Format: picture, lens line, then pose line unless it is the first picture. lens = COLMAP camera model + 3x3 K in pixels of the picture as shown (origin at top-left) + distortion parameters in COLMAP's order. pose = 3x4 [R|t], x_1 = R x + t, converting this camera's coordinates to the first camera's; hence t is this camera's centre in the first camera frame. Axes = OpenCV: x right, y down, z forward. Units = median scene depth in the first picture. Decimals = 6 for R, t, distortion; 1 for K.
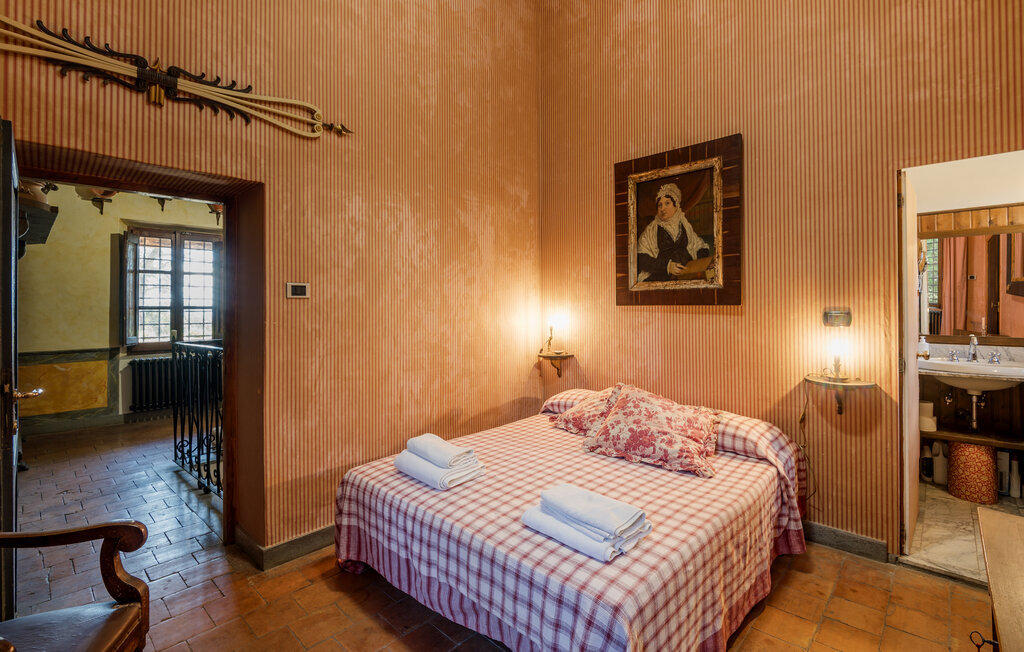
lens RADIAL K [[471.5, 0, 504.7], [0, 471.5, 302.7], [0, 0, 1]] dist [-0.003711, -0.001444]
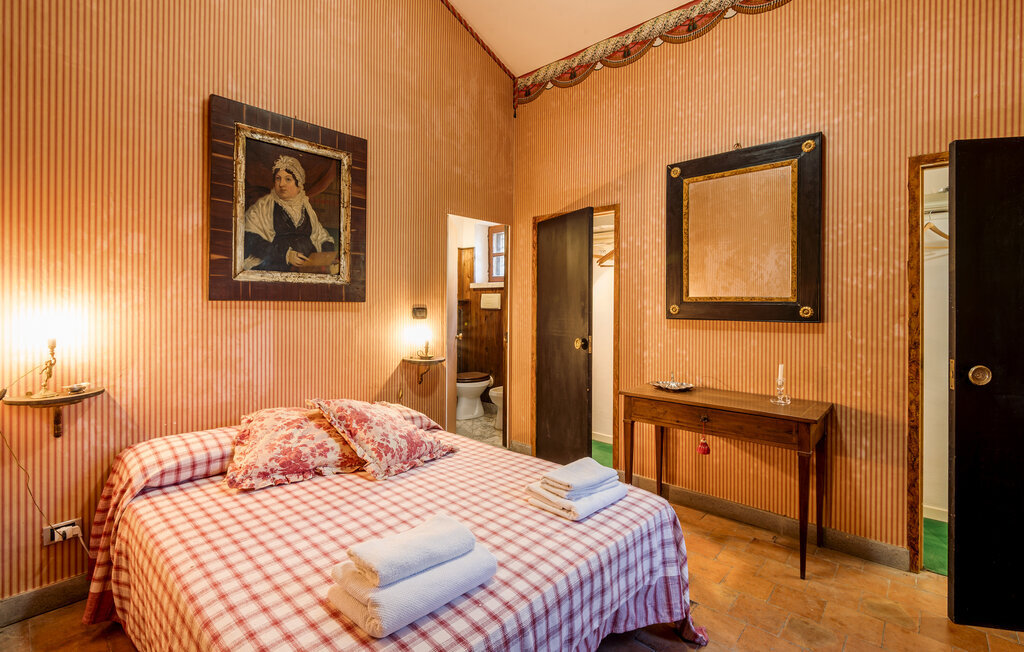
lens RADIAL K [[471.5, 0, 504.7], [0, 471.5, 302.7], [0, 0, 1]] dist [-0.003711, -0.001444]
pose [[-0.041816, 0.003976, 0.999117, -0.560133], [-0.017376, 0.999838, -0.004706, 0.006421], [-0.998974, -0.017557, -0.041741, 0.711597]]
